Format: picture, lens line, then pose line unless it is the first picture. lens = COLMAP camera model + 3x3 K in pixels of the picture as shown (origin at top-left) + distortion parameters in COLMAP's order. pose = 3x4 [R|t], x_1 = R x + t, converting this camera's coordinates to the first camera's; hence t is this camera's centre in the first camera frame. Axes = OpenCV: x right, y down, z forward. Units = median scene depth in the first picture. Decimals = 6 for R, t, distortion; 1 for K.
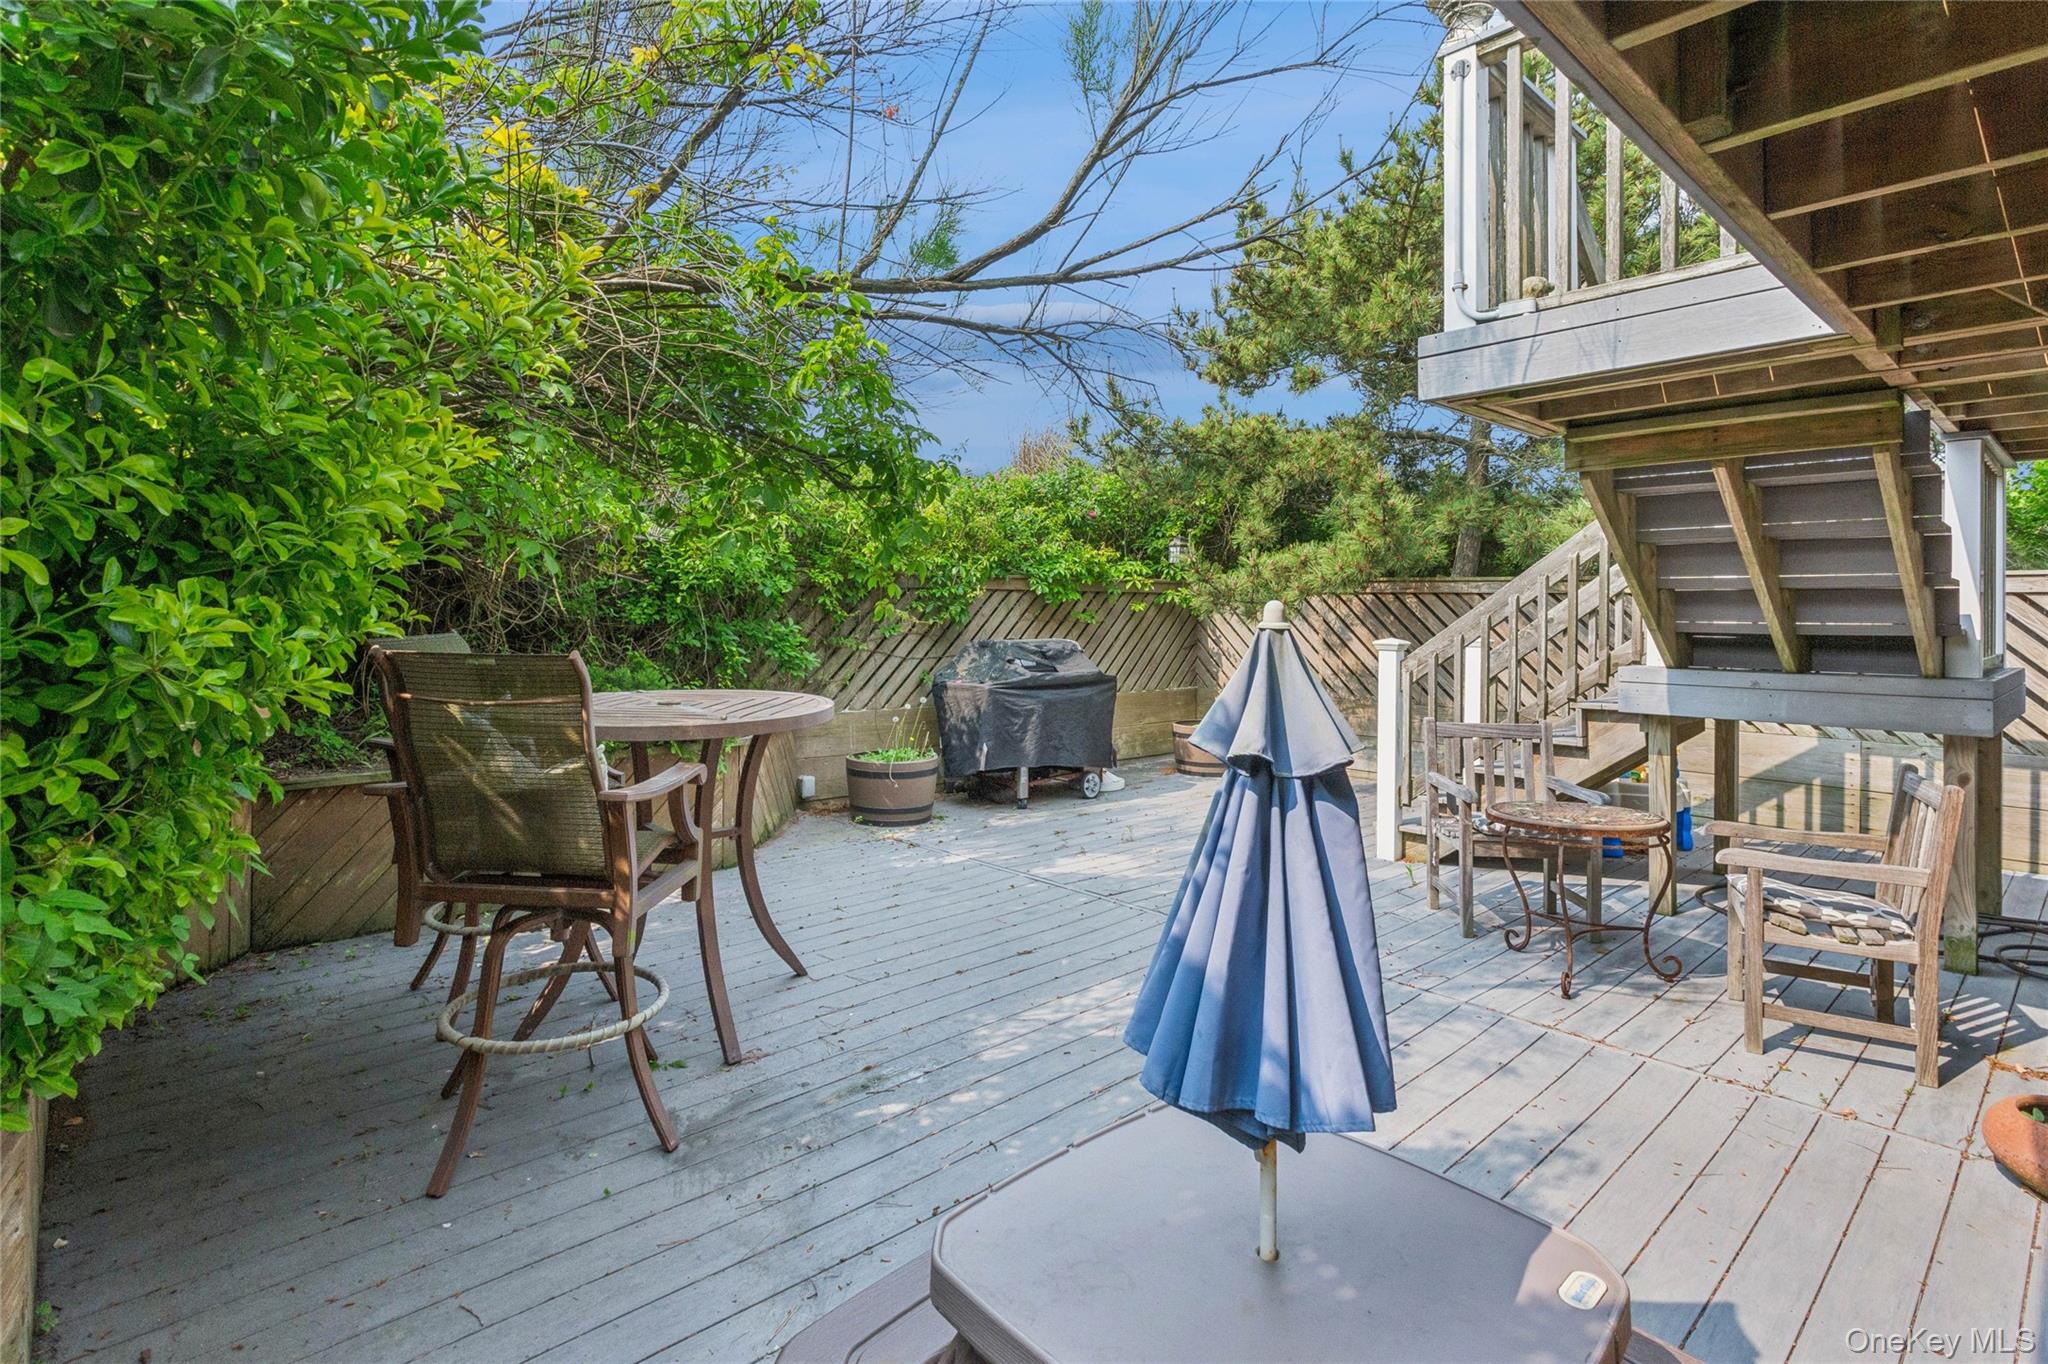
lens RADIAL K [[1019.8, 0, 998.1], [0, 1019.8, 626.7], [0, 0, 1]] dist [0.004746, 0.000513]
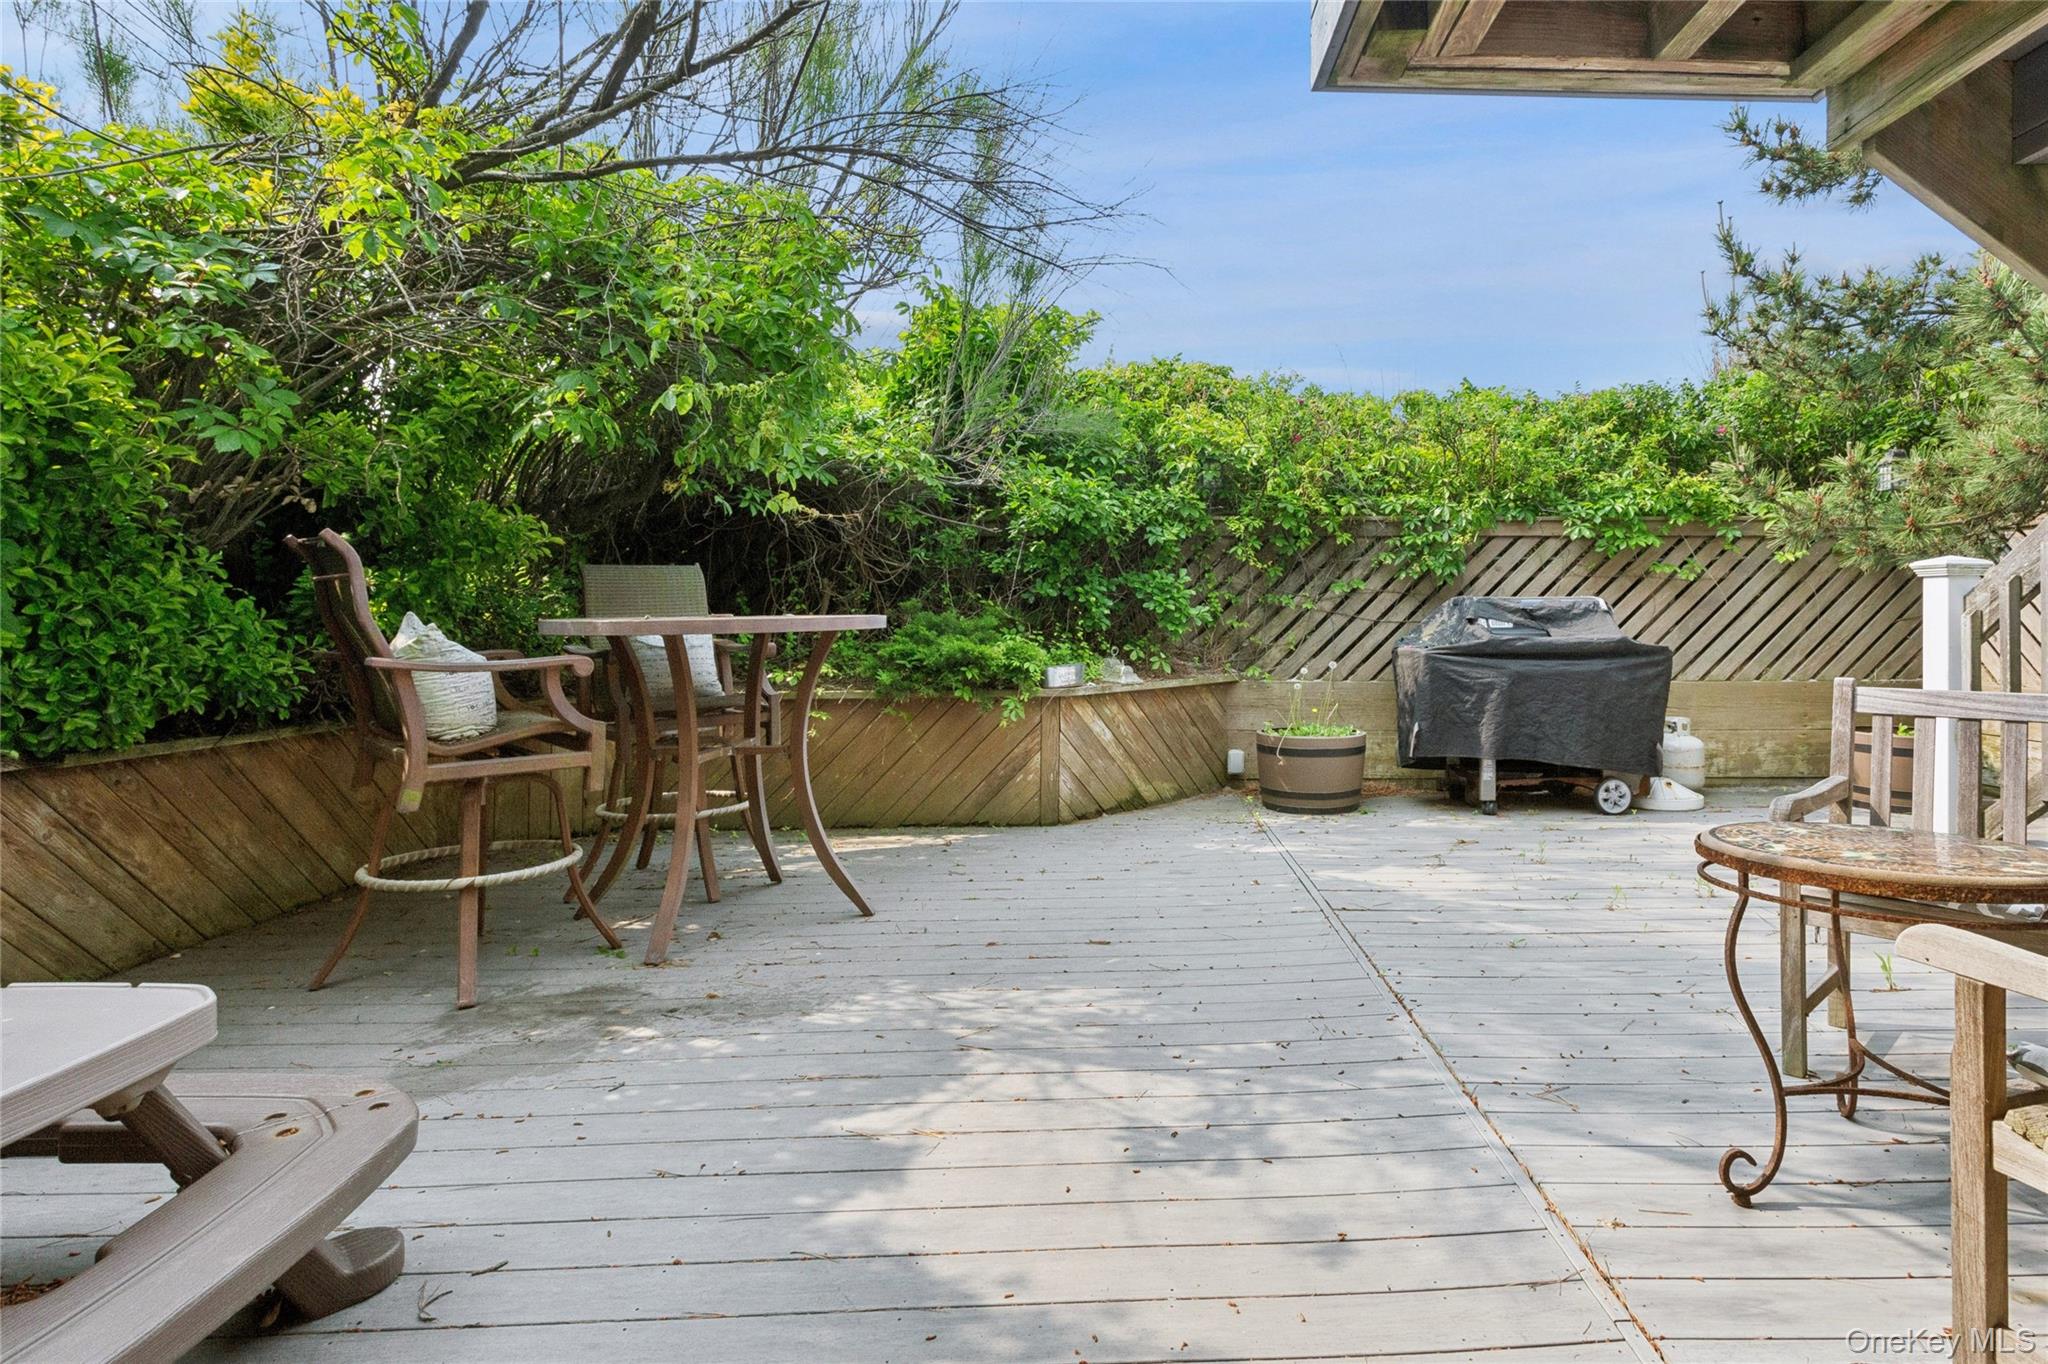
lens RADIAL K [[1086.7, 0, 1136.2], [0, 1086.7, 612.9], [0, 0, 1]] dist [0.001785, 0.001718]
pose [[0.772192, -0.012303, -0.635270, 0.349951], [-0.001725, 0.999768, -0.021458, 0.047335], [0.635387, 0.017666, 0.771992, 0.212191]]
